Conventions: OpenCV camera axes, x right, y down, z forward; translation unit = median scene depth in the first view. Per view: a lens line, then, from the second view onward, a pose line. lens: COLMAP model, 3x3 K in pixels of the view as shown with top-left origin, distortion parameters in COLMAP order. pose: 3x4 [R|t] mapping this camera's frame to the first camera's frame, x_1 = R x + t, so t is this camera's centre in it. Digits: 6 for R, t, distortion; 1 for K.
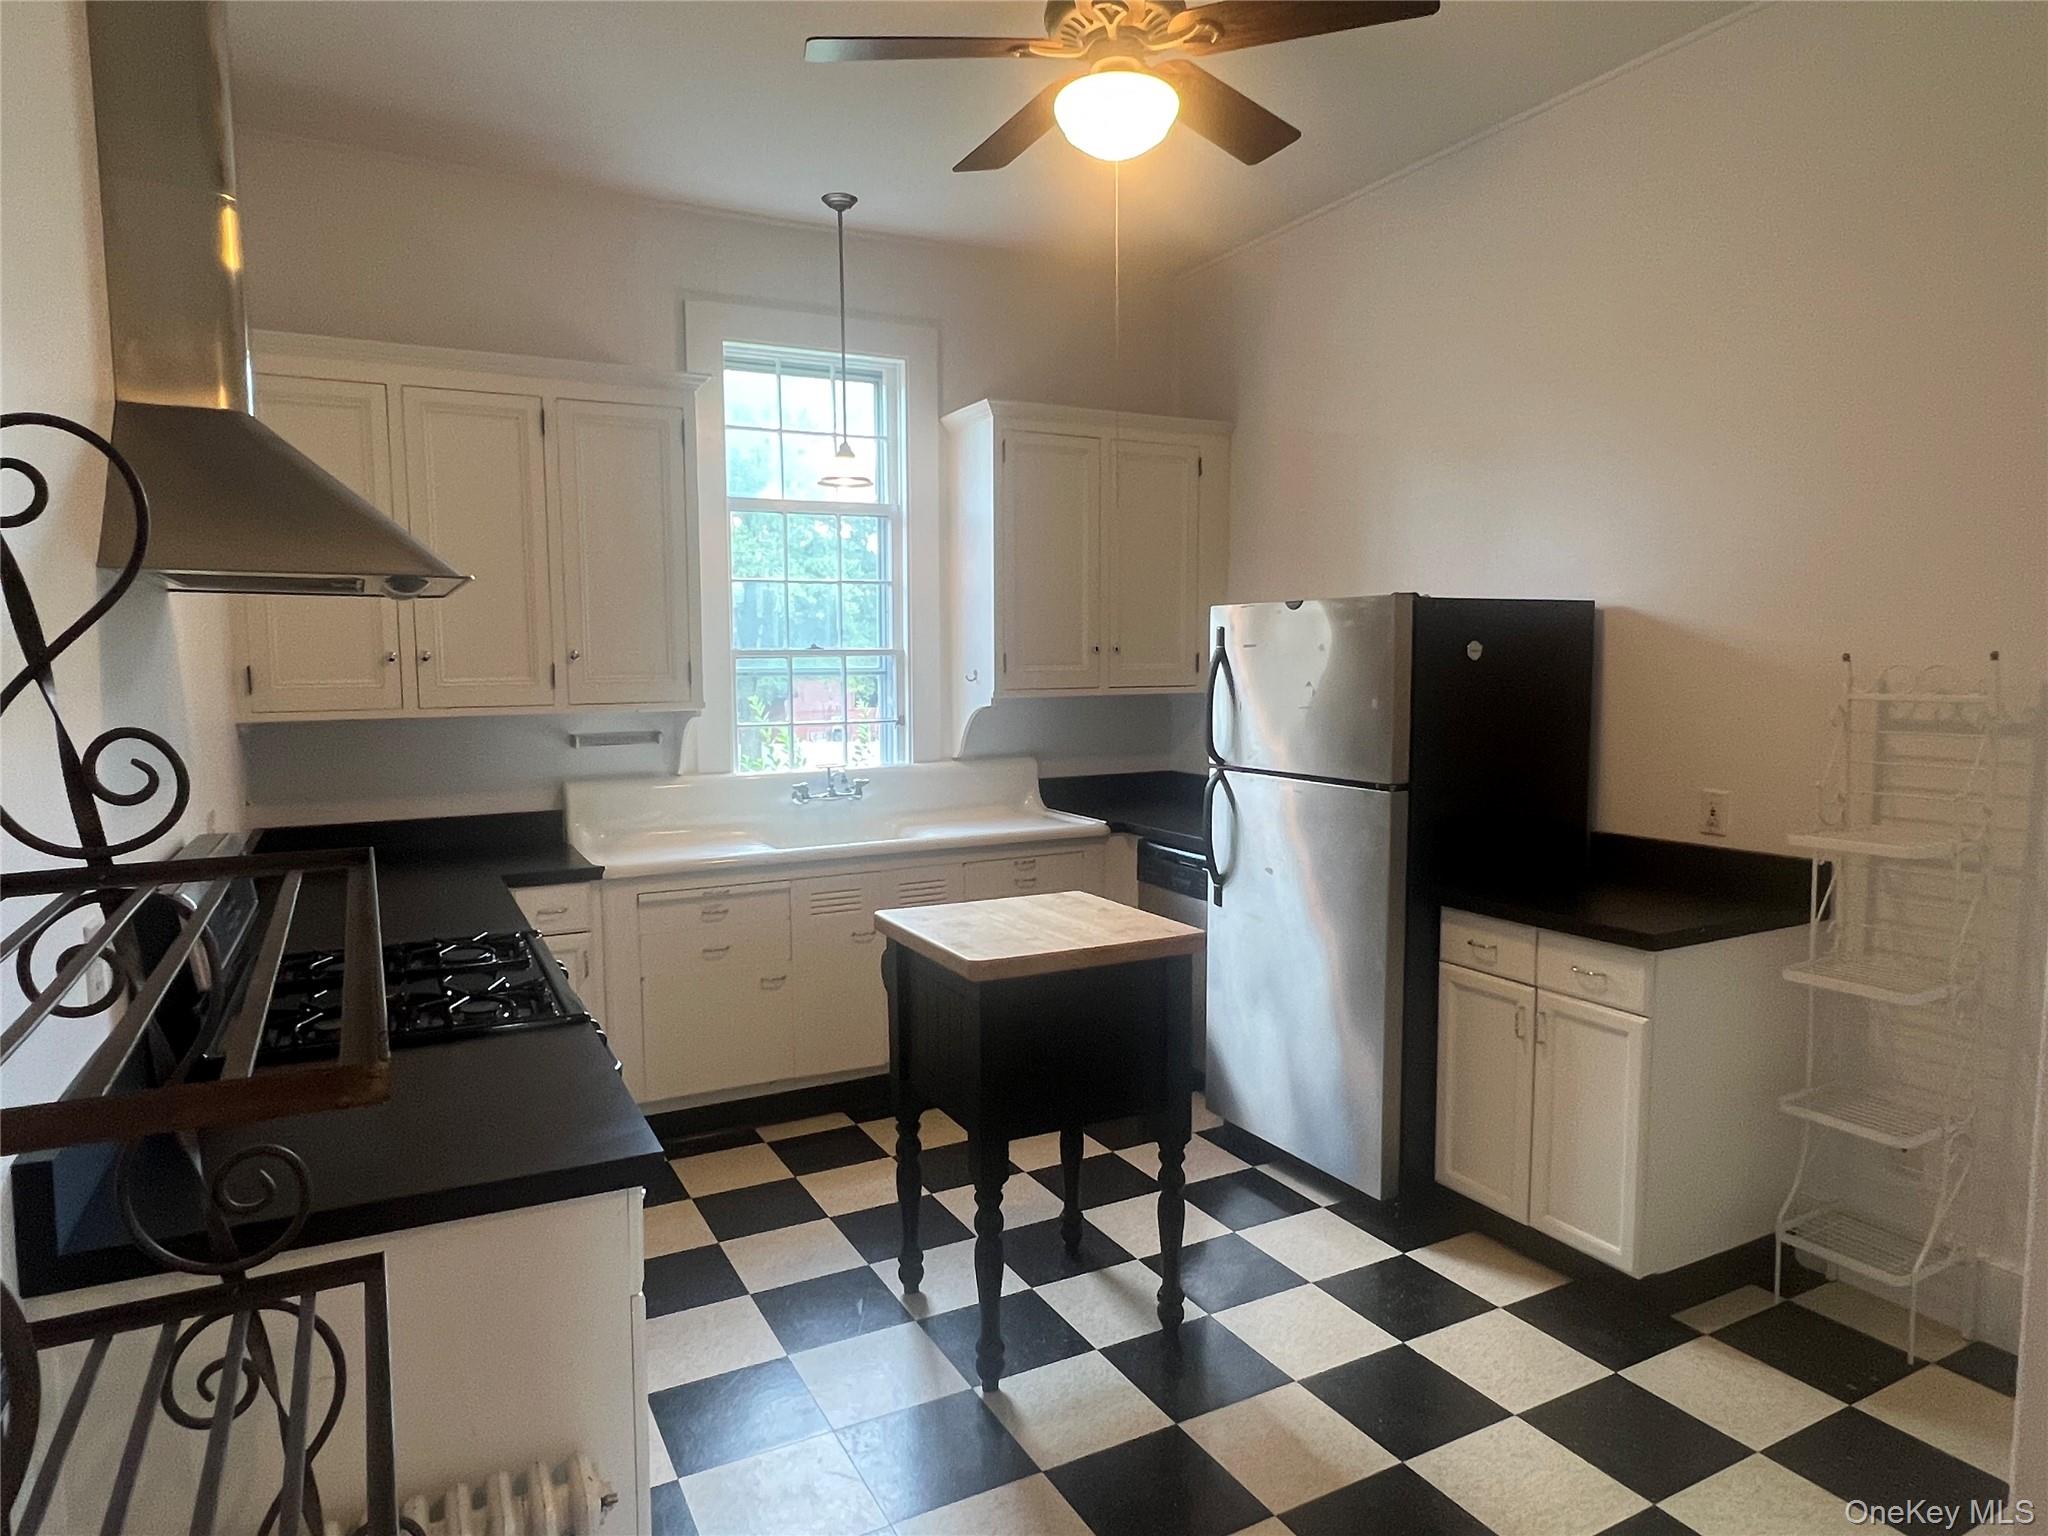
lens RADIAL K [[1259.8, 0, 1015.7], [0, 1259.8, 774.6], [0, 0, 1]] dist [-0.001006, -0.000560]
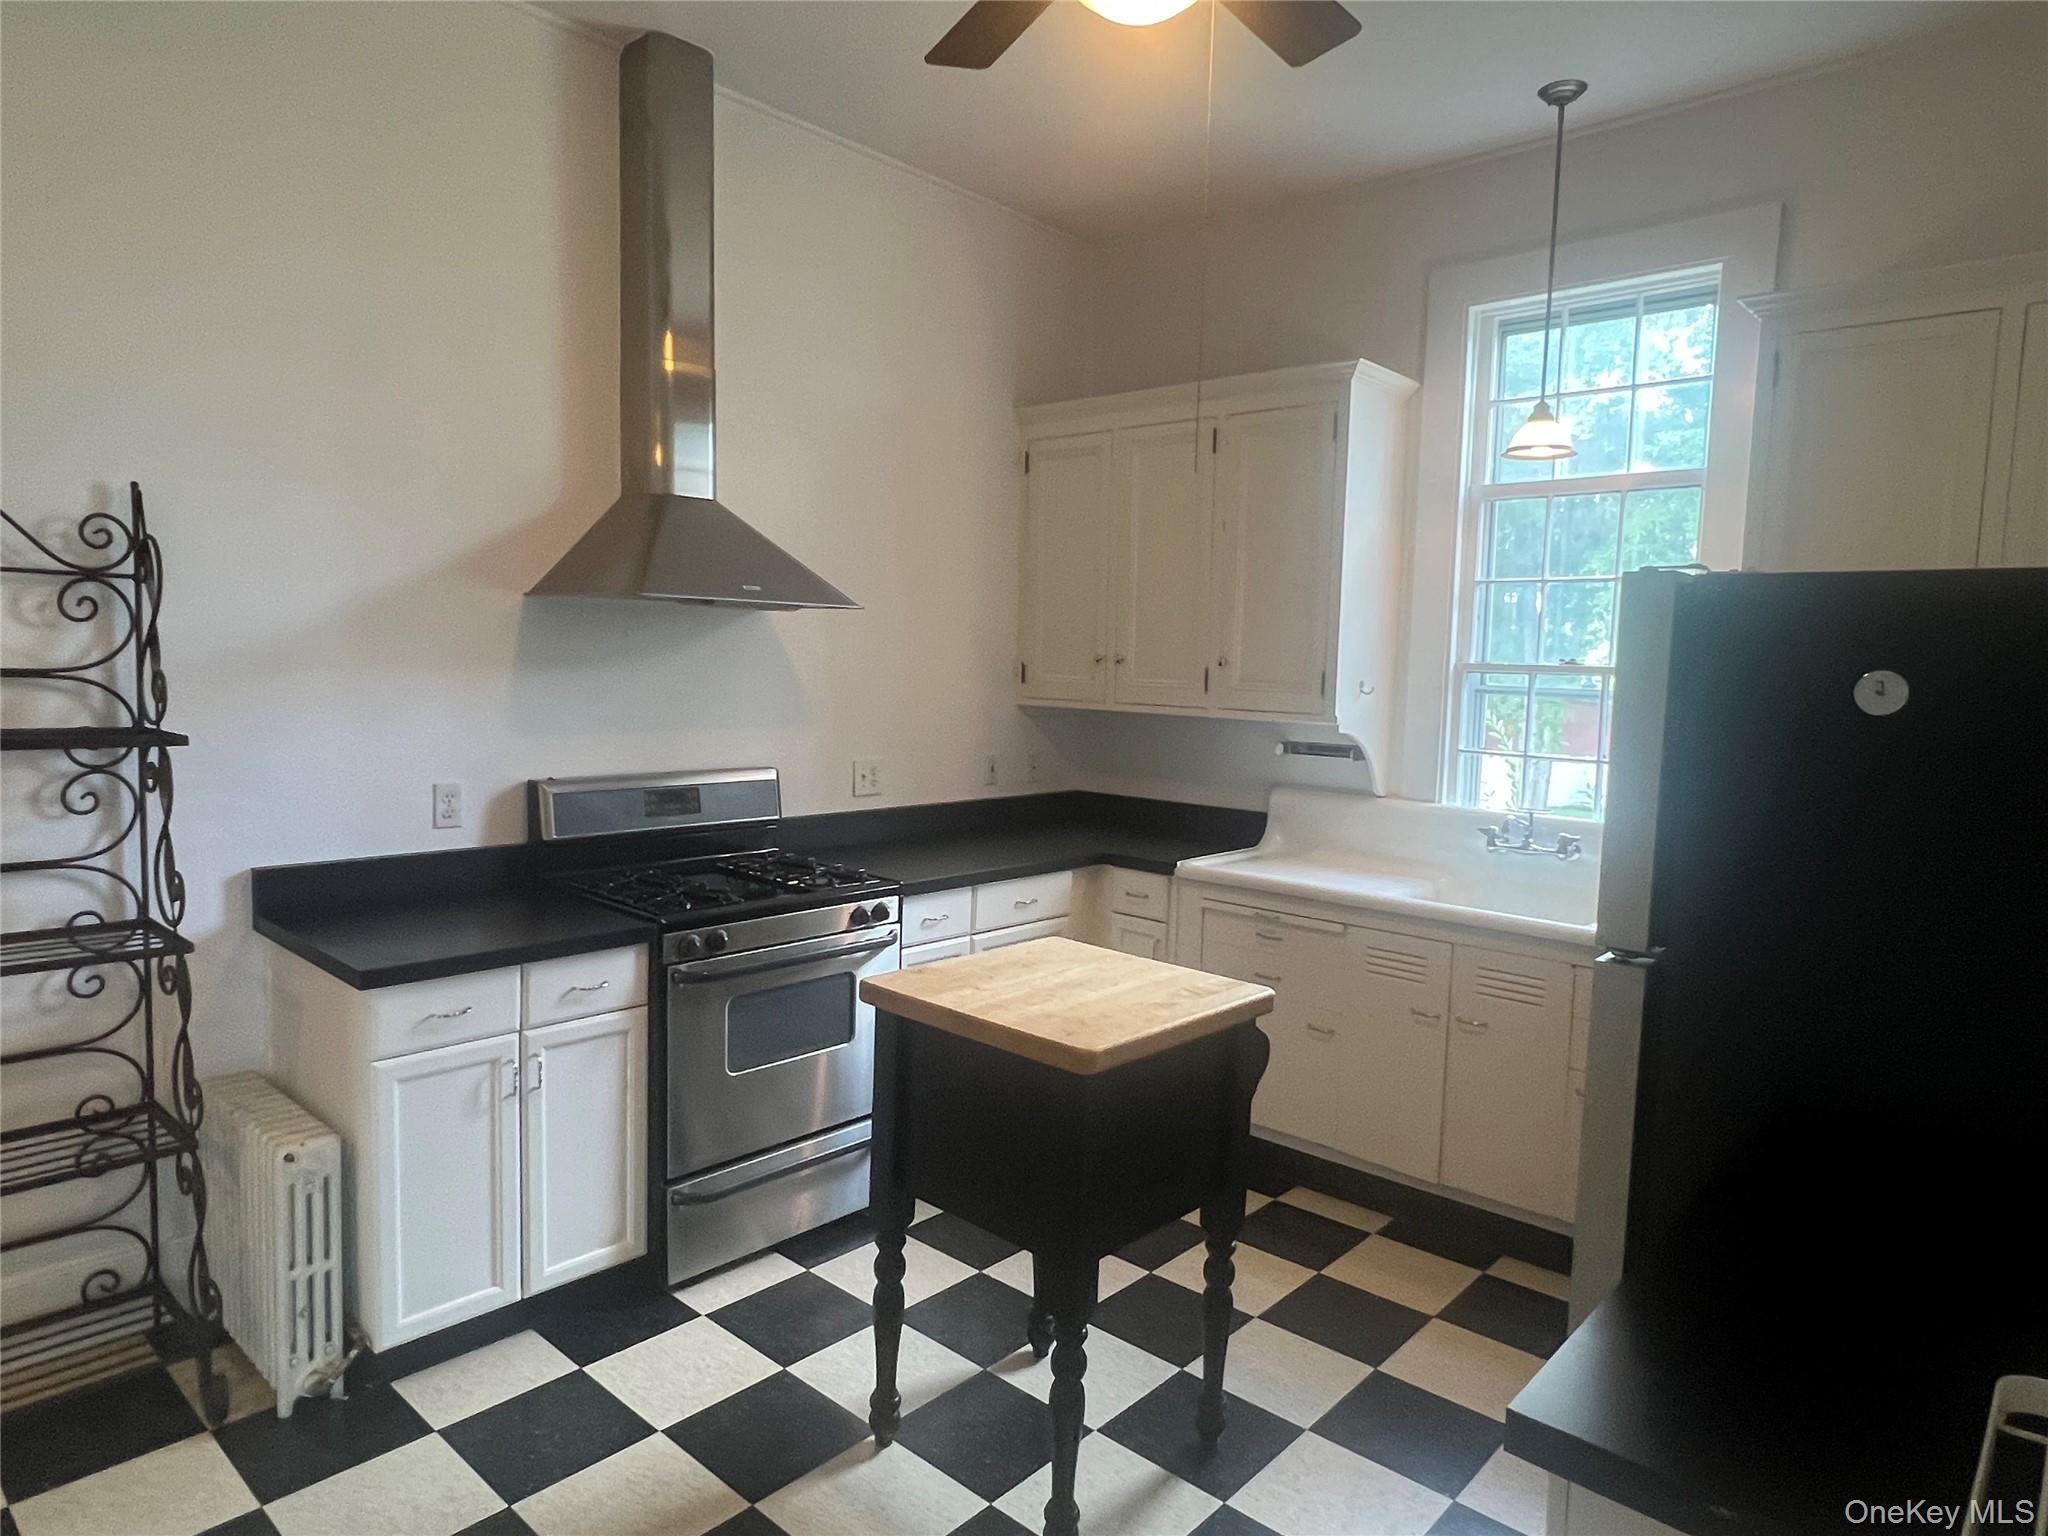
lens RADIAL K [[1259.8, 0, 1021.9], [0, 1259.8, 756.2], [0, 0, 1]] dist [-0.001006, -0.000560]
pose [[0.333430, 0.104164, -0.937003, 0.564545], [-0.109660, 0.991416, 0.071191, -0.072122], [0.936376, 0.079015, 0.341990, 0.486199]]
